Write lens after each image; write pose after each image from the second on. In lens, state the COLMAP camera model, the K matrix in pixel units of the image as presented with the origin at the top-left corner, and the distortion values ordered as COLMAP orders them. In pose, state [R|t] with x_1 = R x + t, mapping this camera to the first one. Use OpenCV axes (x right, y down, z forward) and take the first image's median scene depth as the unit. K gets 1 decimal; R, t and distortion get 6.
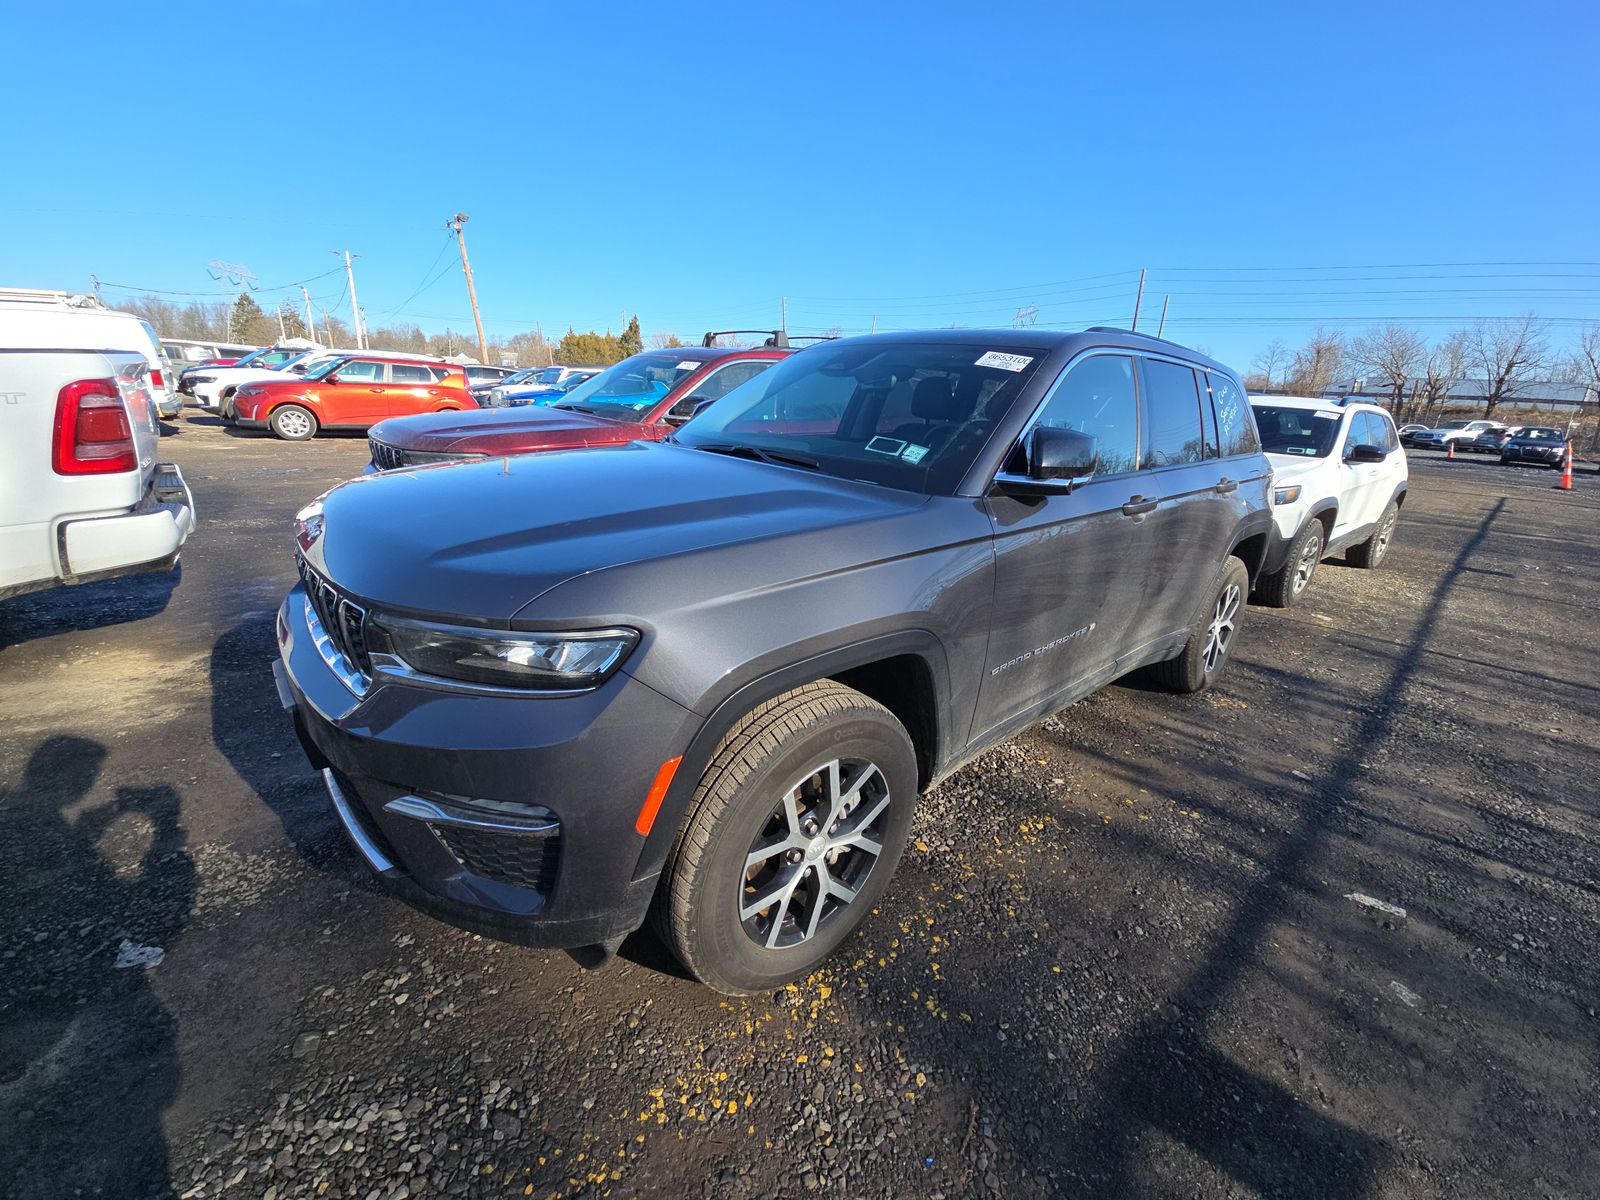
lens RADIAL K [[634.5, 0, 800.0], [0, 634.5, 600.0], [0, 0, 1]] dist [0.038805, -0.024041]
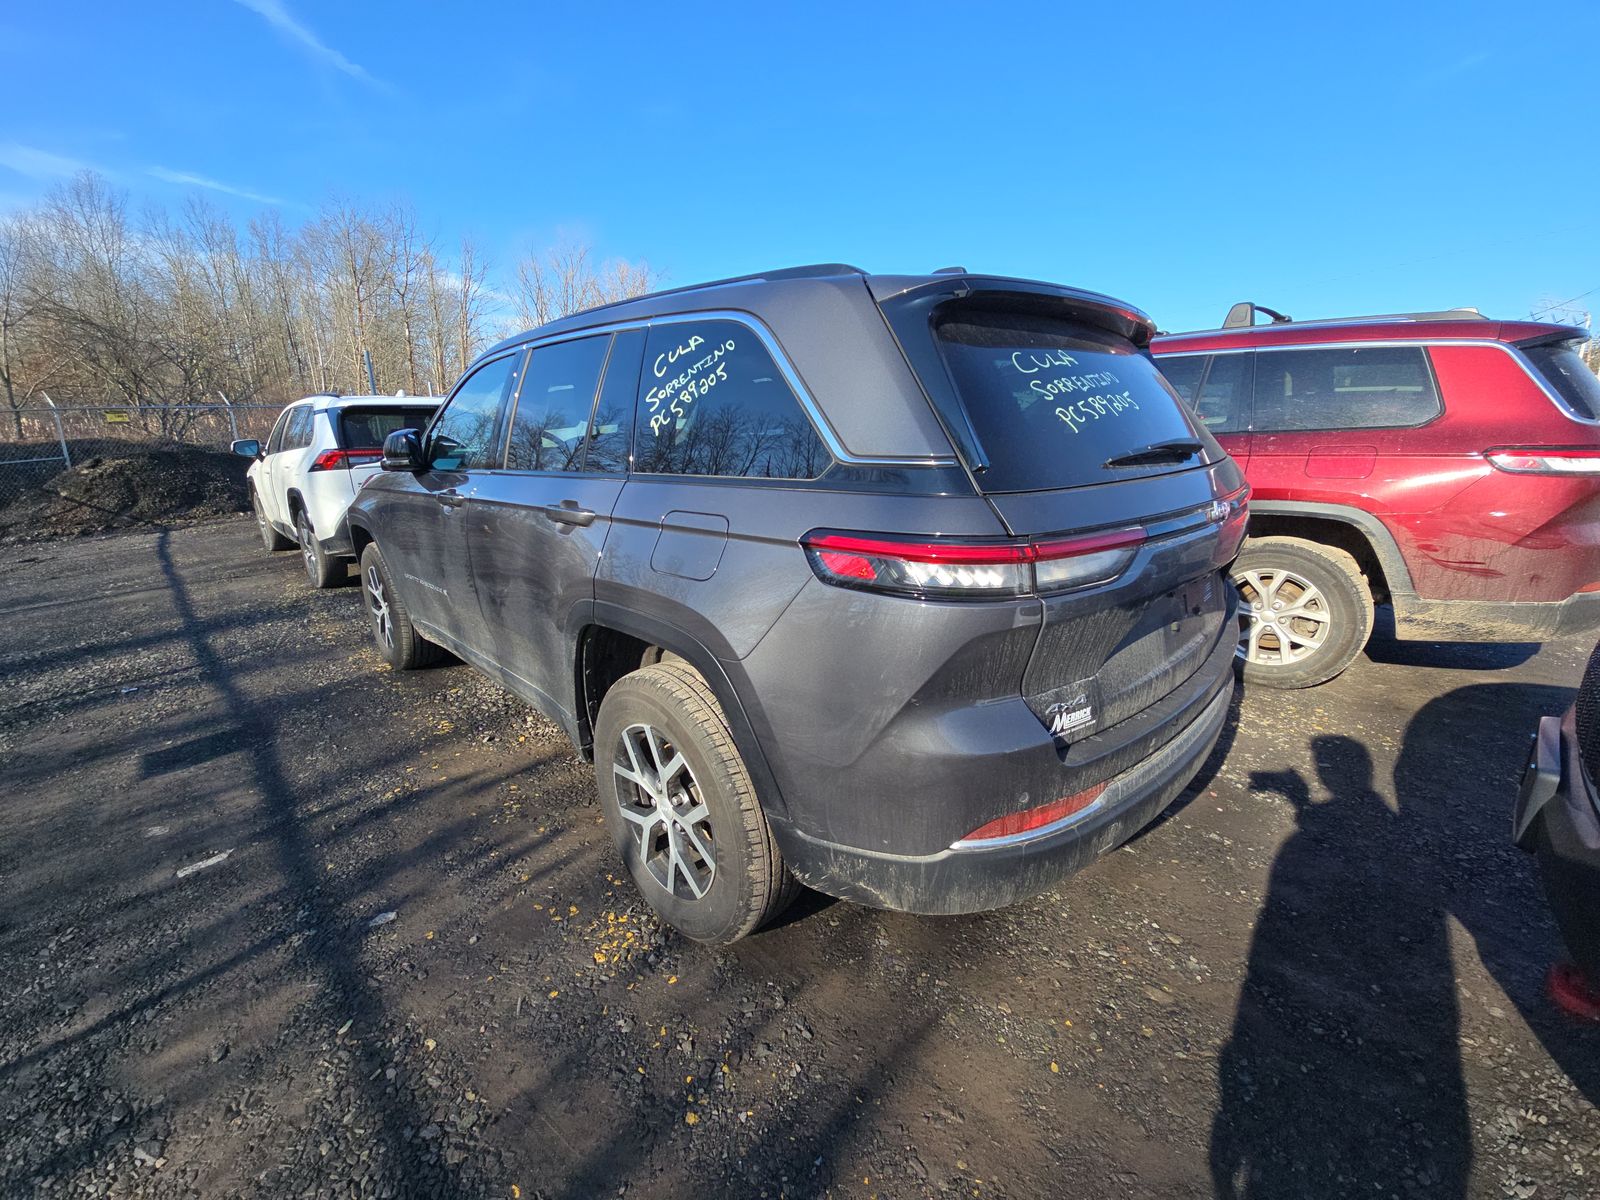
lens RADIAL K [[634.5, 0, 800.0], [0, 634.5, 600.0], [0, 0, 1]] dist [0.038805, -0.024041]
pose [[0.046961, 0.154099, -0.986939, 1.737931], [-0.270534, 0.953065, 0.135937, -0.310957], [0.961564, 0.260617, 0.086446, 1.572853]]
